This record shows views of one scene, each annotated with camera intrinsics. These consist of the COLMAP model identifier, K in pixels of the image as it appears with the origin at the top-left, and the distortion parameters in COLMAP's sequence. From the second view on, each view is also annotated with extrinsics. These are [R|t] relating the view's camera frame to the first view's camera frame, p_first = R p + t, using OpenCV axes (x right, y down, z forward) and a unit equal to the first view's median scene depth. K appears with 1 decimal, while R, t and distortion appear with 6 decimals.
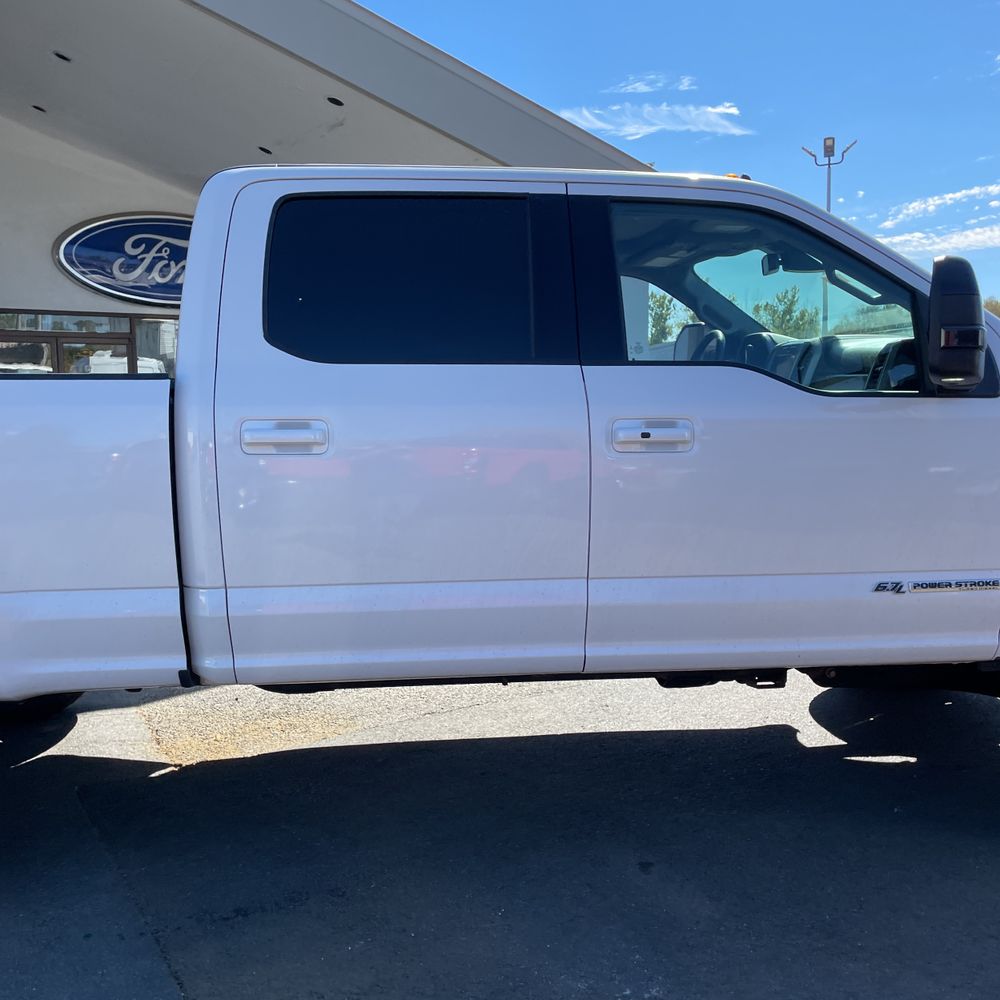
lens RADIAL K [[1029.5, 0, 497.3], [0, 1029.5, 499.3], [0, 0, 1]] dist [0.057064, 0.000000]
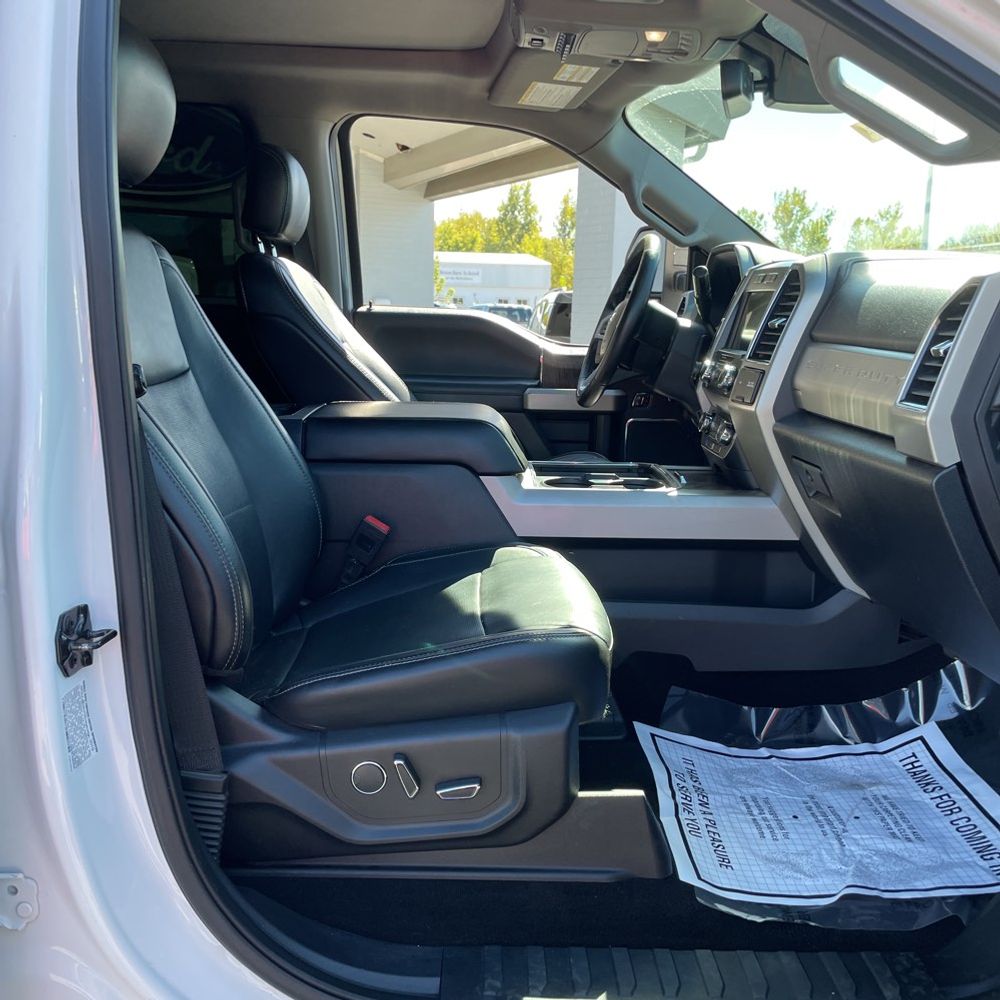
lens RADIAL K [[1029.5, 0, 503.6], [0, 1029.5, 499.9], [0, 0, 1]] dist [0.057064, 0.000000]
pose [[0.996848, 0.044776, -0.065495, 0.169869], [-0.039102, 0.995572, 0.085488, -0.068383], [0.069033, -0.082657, 0.994184, 0.439017]]
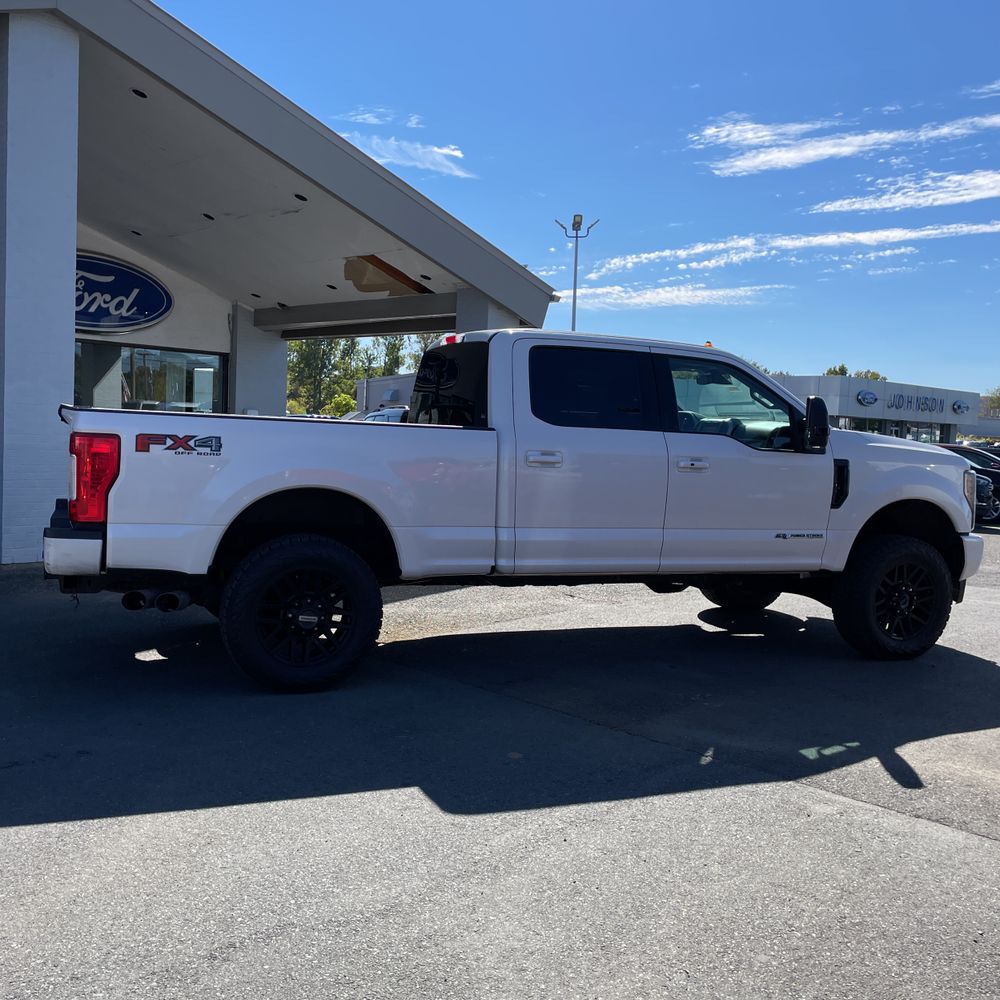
lens RADIAL K [[1029.5, 0, 495.0], [0, 1029.5, 504.8], [0, 0, 1]] dist [0.057064, 0.000000]
pose [[0.963494, 0.030846, 0.265948, -0.538214], [-0.025648, 0.999406, -0.022998, 0.054836], [-0.266499, 0.015337, 0.963713, -0.656777]]
